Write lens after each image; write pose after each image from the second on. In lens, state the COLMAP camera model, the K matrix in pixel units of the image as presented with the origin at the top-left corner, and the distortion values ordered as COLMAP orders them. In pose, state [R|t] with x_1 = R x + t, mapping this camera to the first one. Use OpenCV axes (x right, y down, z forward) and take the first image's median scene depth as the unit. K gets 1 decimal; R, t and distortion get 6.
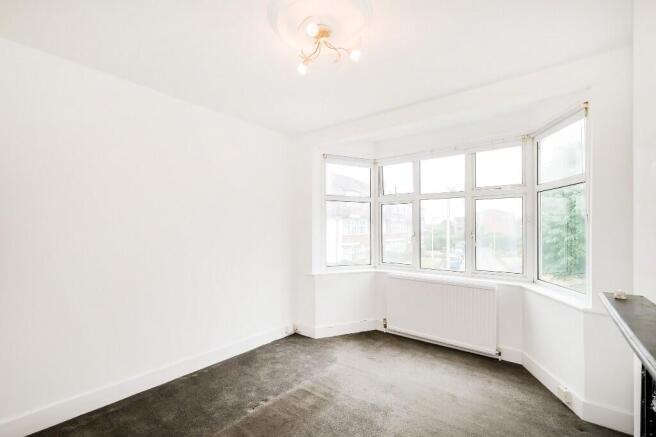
lens RADIAL K [[301.1, 0, 327.3], [0, 301.1, 227.8], [0, 0, 1]] dist [-0.000118, -0.000042]
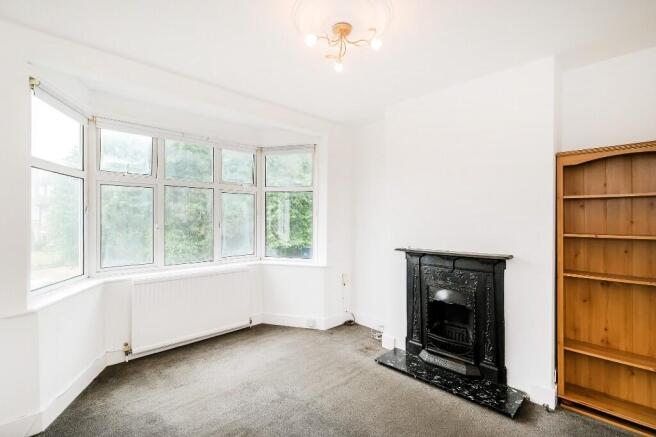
lens RADIAL K [[293.9, 0, 335.1], [0, 293.9, 218.7], [0, 0, 1]] dist [0.000058, 0.000035]
pose [[0.119965, 0.004659, 0.992767, -0.534739], [0.001490, 0.999987, -0.004873, 0.006819], [-0.992777, 0.002063, 0.119956, 0.487506]]
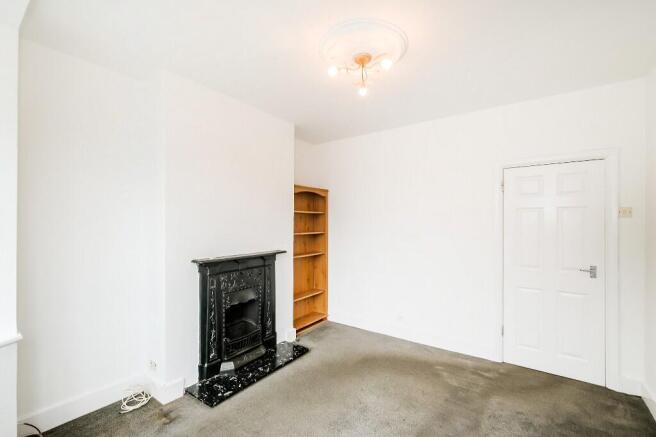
lens RADIAL K [[288.0, 0, 329.6], [0, 288.0, 219.9], [0, 0, 1]] dist [0.000957, 0.000102]
pose [[-0.999376, -0.002974, -0.035194, 0.085810], [-0.002774, 0.999980, -0.005746, -0.006754], [0.035210, -0.005645, -0.999364, 1.147521]]
